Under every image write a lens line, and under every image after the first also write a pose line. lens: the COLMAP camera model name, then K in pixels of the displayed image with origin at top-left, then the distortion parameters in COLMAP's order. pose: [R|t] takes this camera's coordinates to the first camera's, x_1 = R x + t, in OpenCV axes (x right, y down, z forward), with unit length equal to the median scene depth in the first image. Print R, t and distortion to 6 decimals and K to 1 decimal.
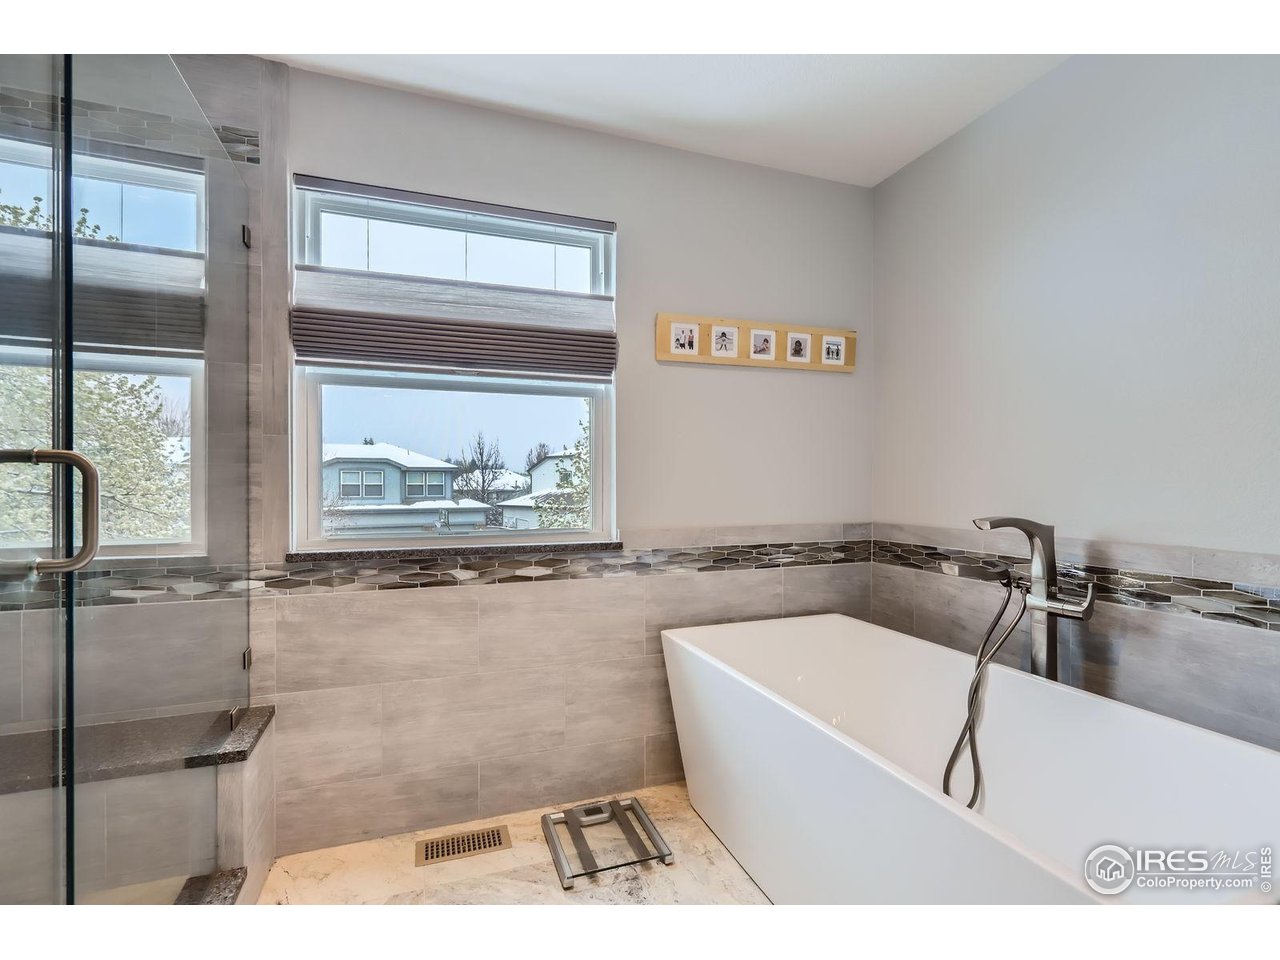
lens RADIAL K [[593.4, 0, 640.0], [0, 593.4, 480.0], [0, 0, 1]] dist [-0.000929, 0.000465]
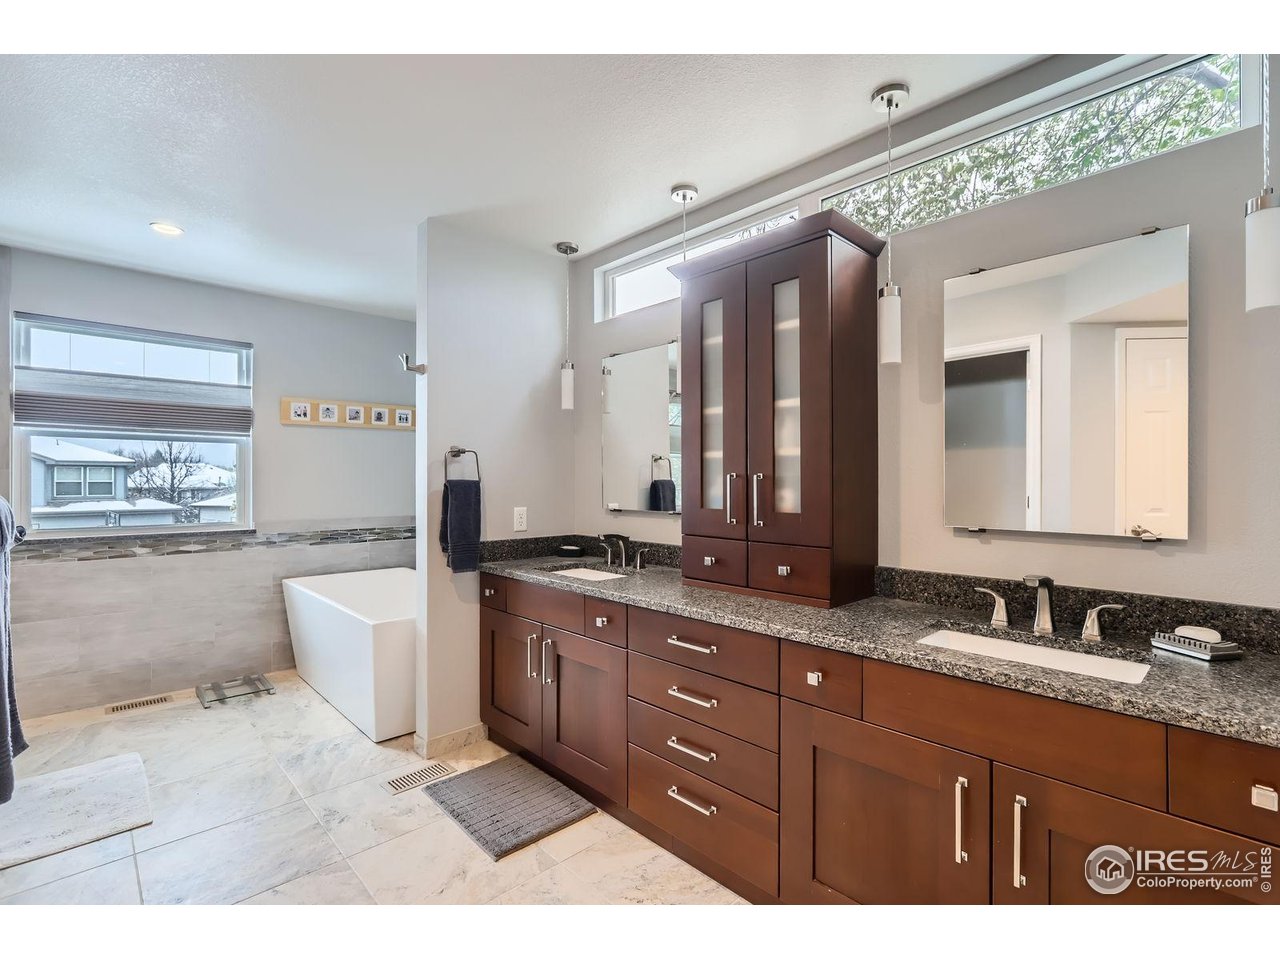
lens RADIAL K [[602.5, 0, 636.4], [0, 602.5, 476.6], [0, 0, 1]] dist [0.003383, 0.000741]
pose [[0.922685, 0.005155, 0.385520, 0.303866], [-0.005331, 0.999986, -0.000611, -0.051916], [-0.385517, -0.001492, 0.922699, -1.011333]]
